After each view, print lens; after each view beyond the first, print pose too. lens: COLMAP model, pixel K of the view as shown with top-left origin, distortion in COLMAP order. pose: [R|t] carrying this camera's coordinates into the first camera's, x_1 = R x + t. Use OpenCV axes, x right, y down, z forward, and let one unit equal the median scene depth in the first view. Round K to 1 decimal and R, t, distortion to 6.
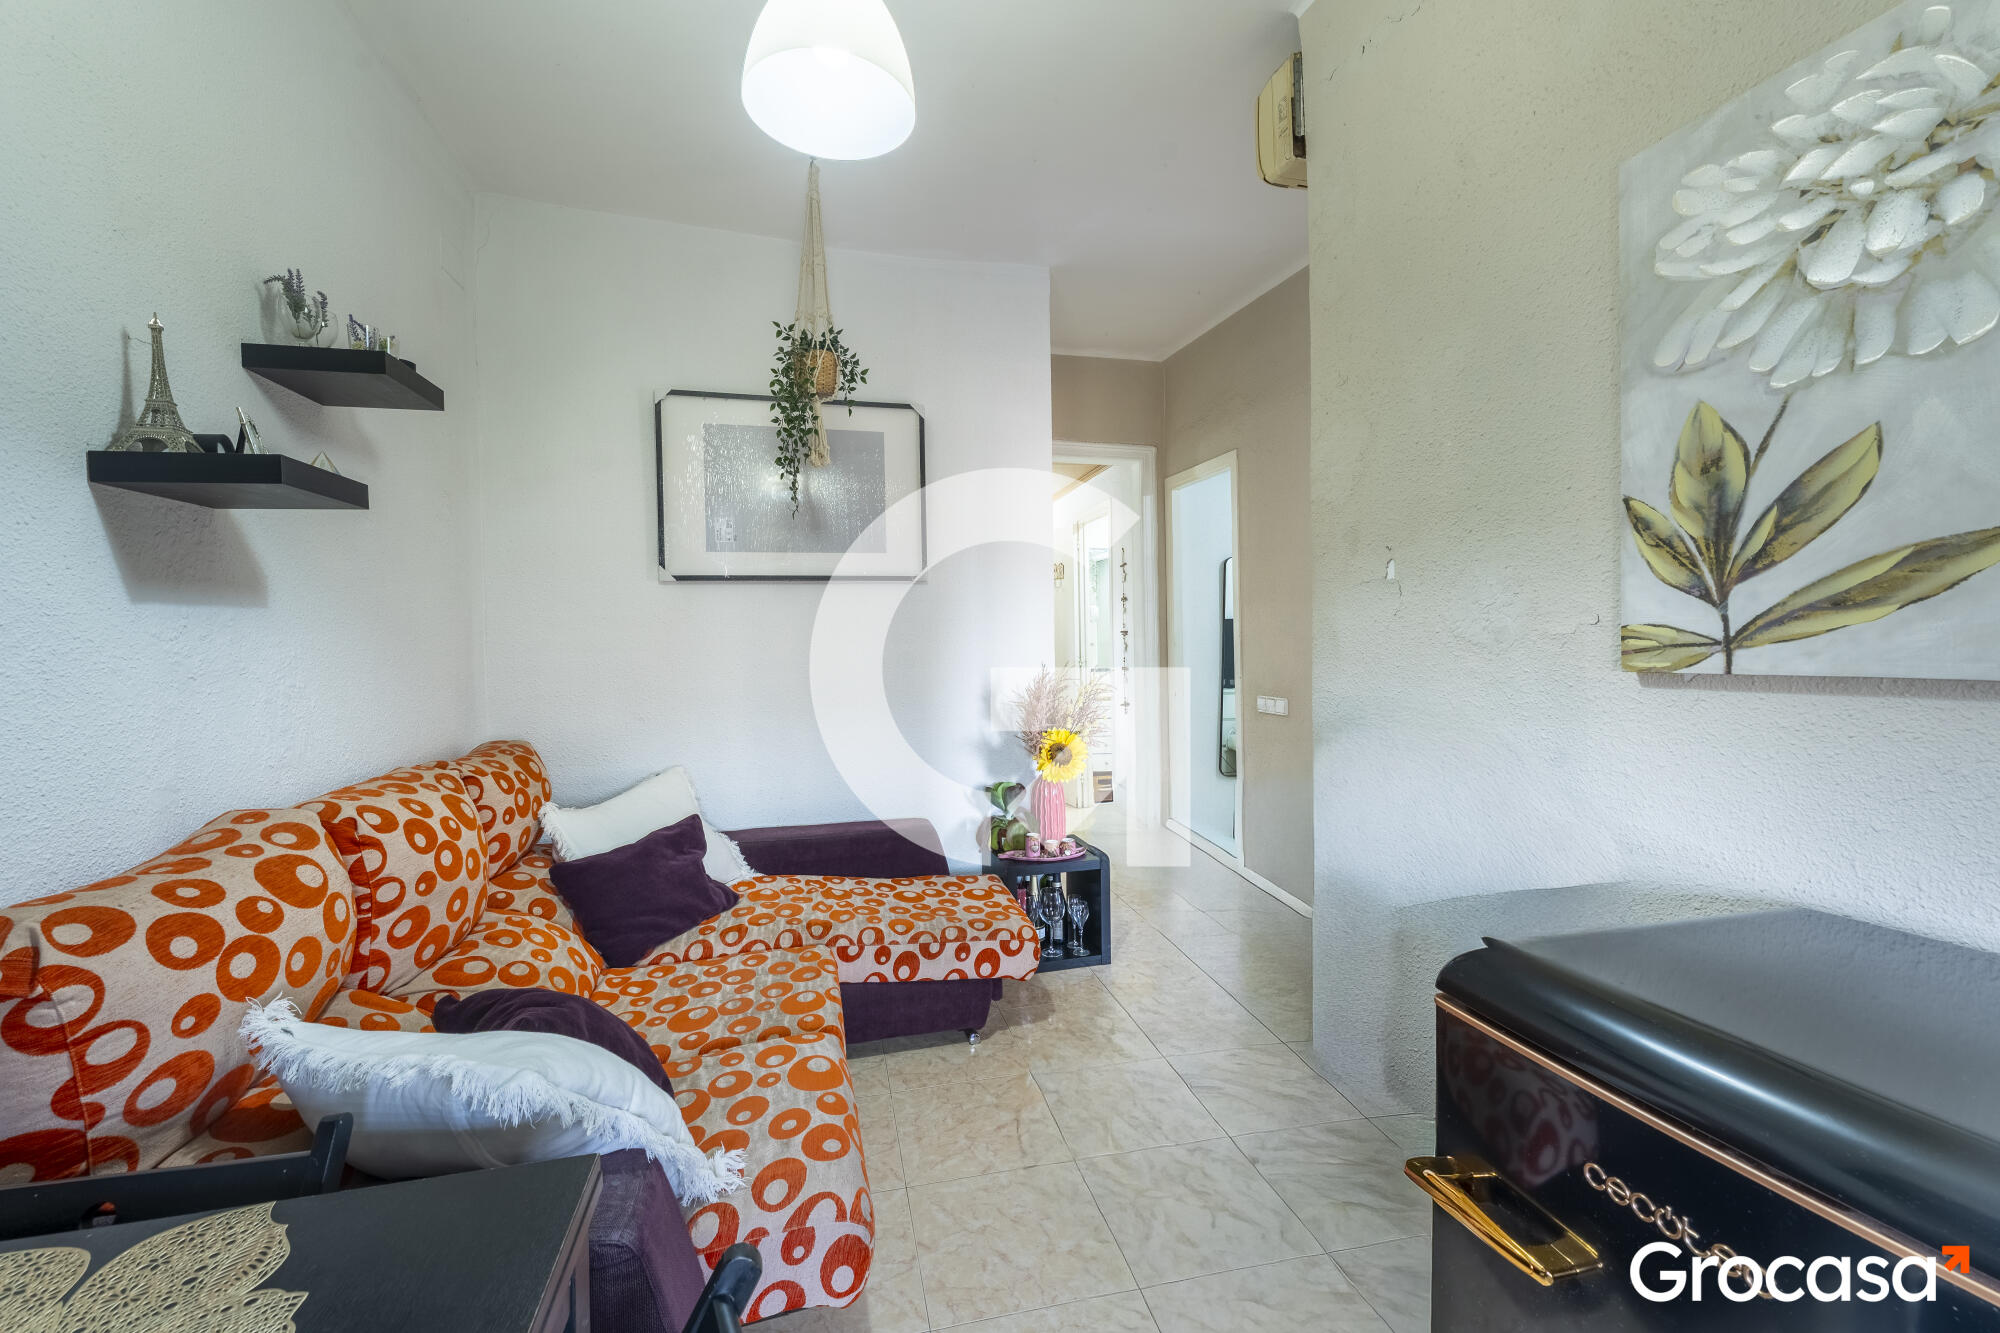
lens RADIAL K [[811.1, 0, 994.9], [0, 811.1, 672.3], [0, 0, 1]] dist [-0.000566, -0.000813]
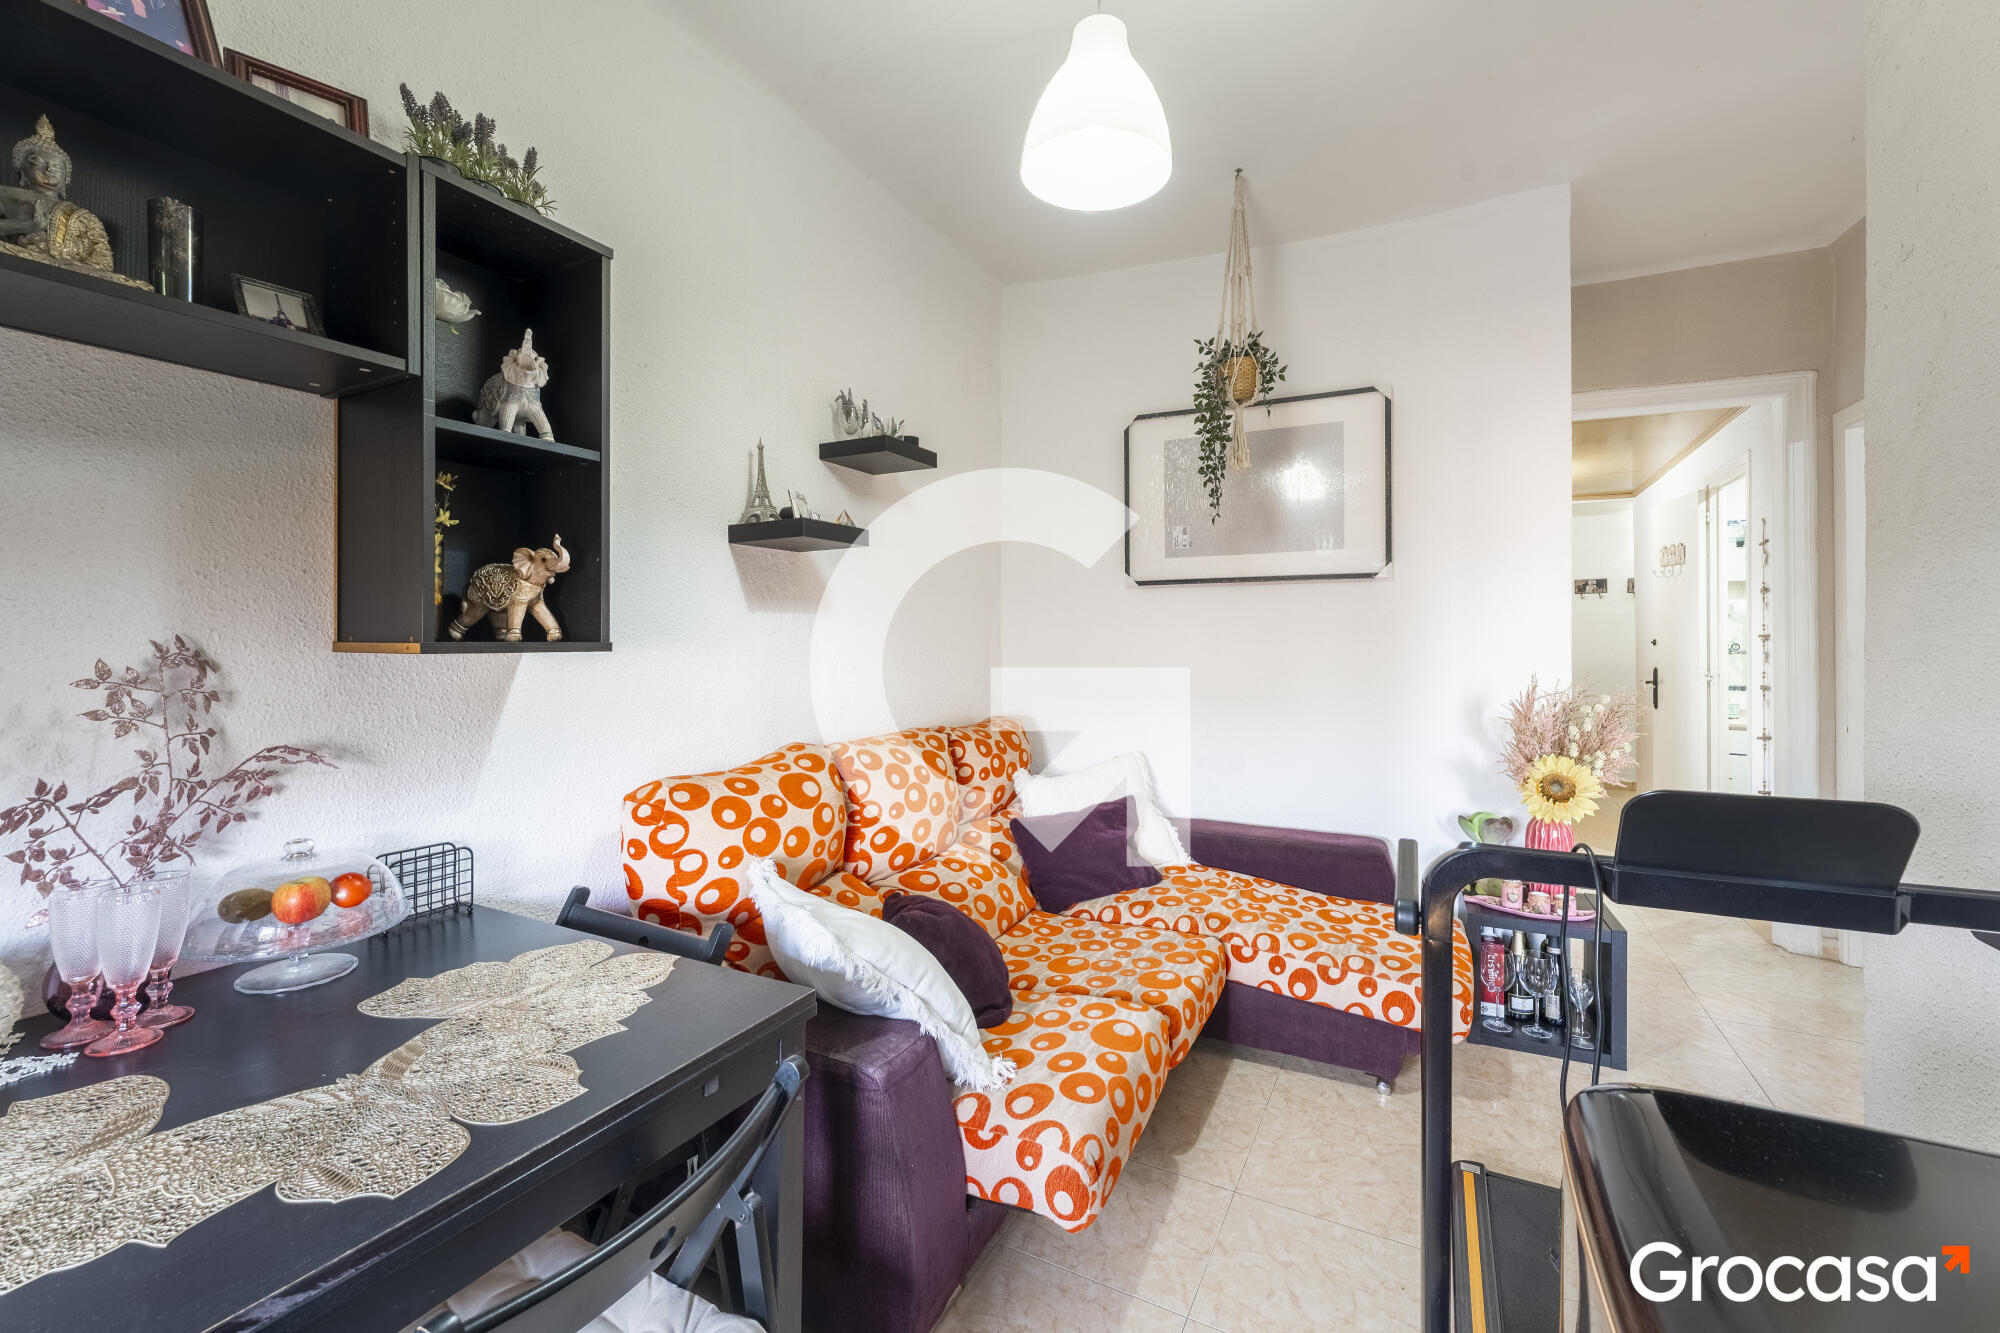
lens RADIAL K [[820.7, 0, 1000.0], [0, 820.7, 666.5], [0, 0, 1]] dist [-0.000383, -0.000444]
pose [[0.754717, 0.036396, -0.655040, 0.349948], [-0.040204, 0.999149, 0.009194, -0.007919], [0.654817, 0.019396, 0.755538, 0.042916]]
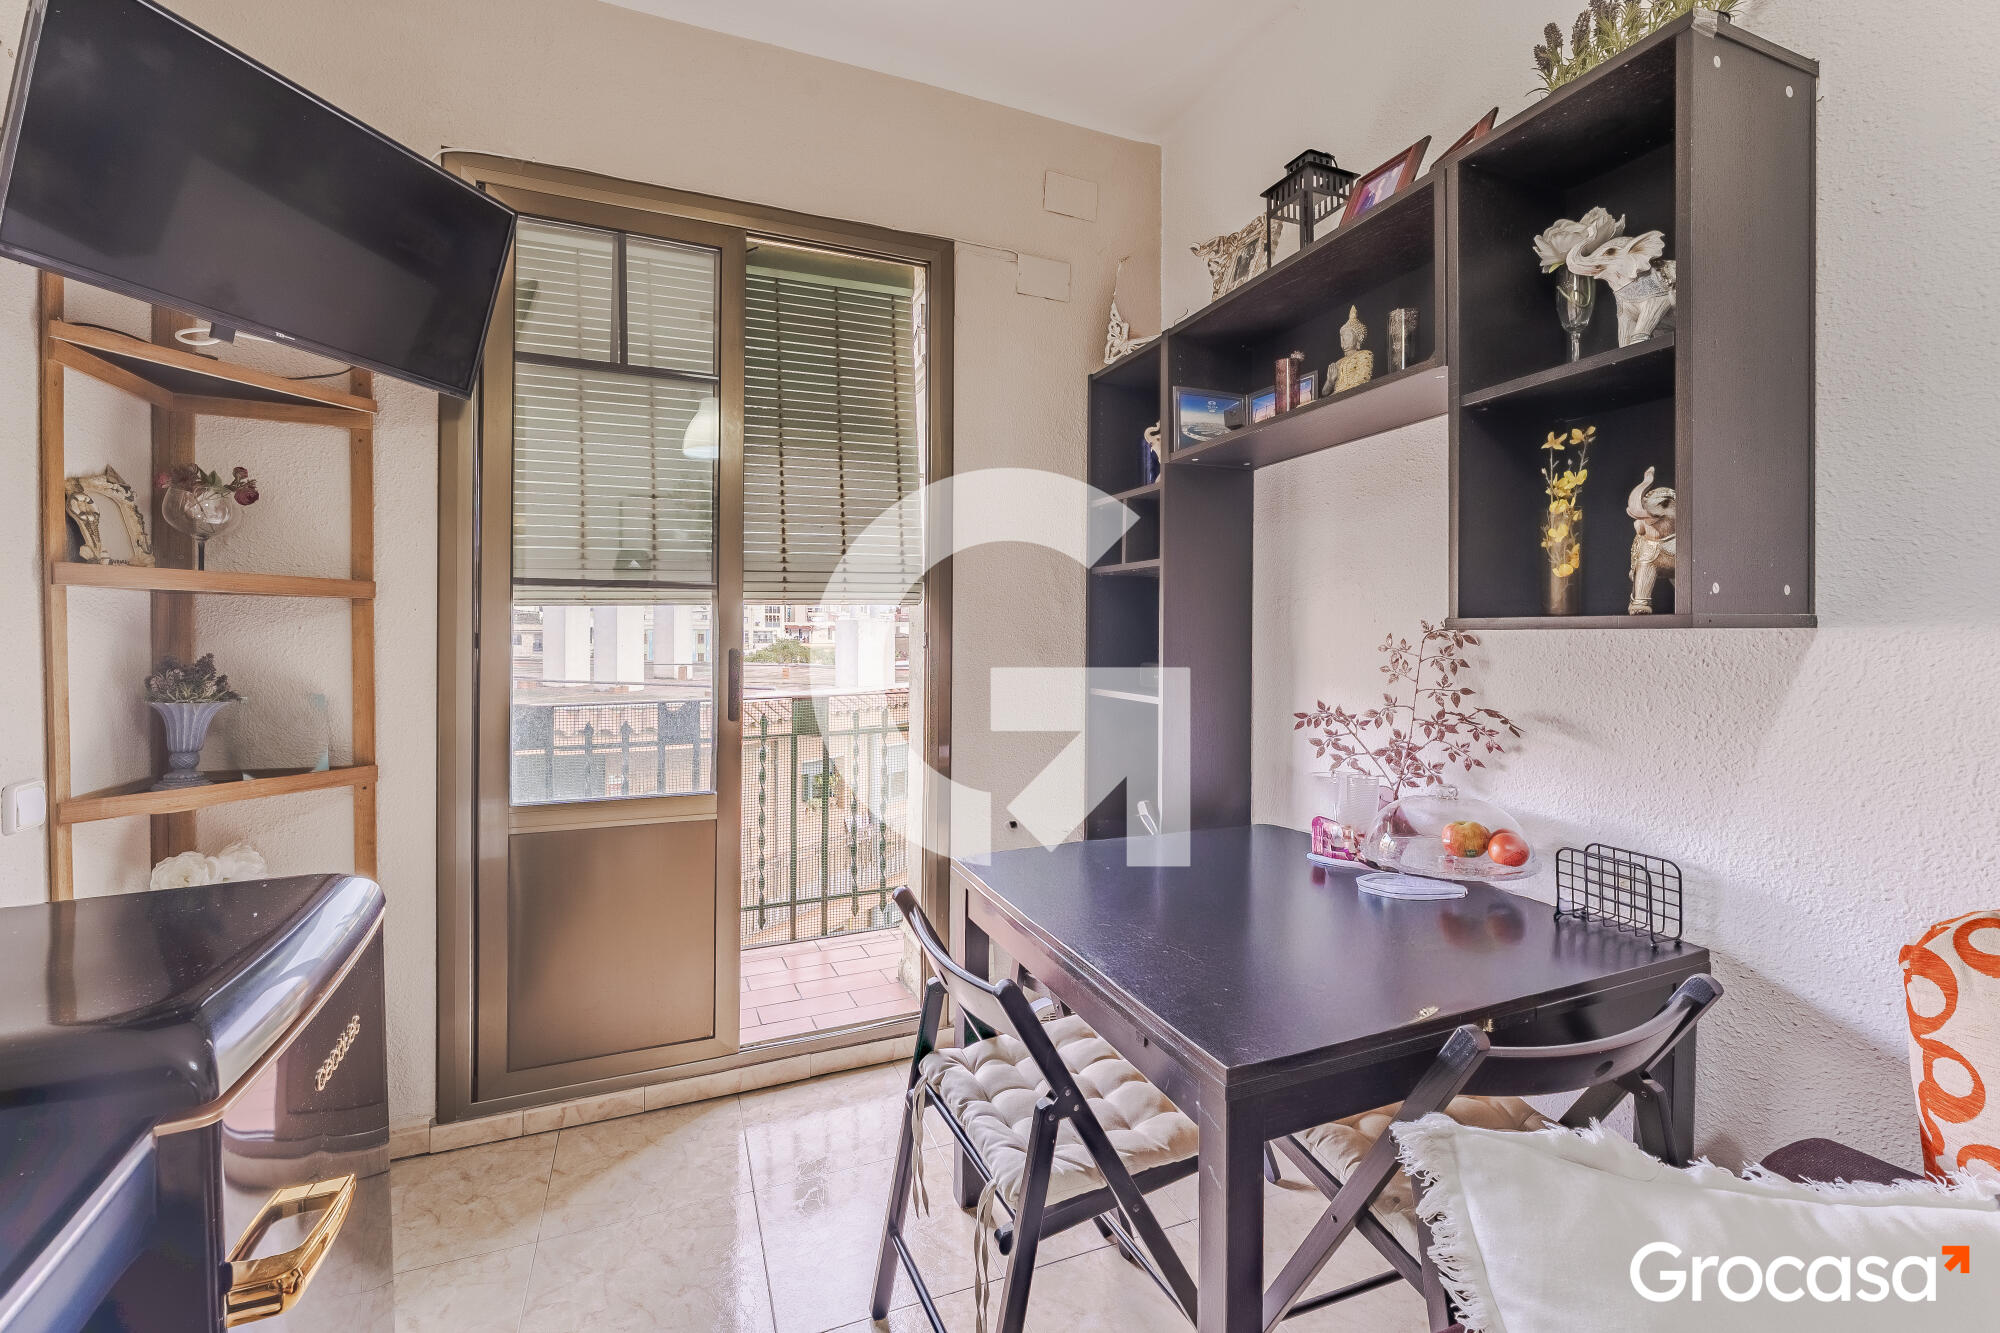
lens RADIAL K [[793.6, 0, 1006.8], [0, 793.6, 634.8], [0, 0, 1]] dist [-0.001383, -0.000566]
pose [[-0.983354, 0.018329, -0.180771, 0.022700], [0.010169, 0.998891, 0.045963, -0.026623], [0.181413, 0.043360, -0.982451, 0.931872]]
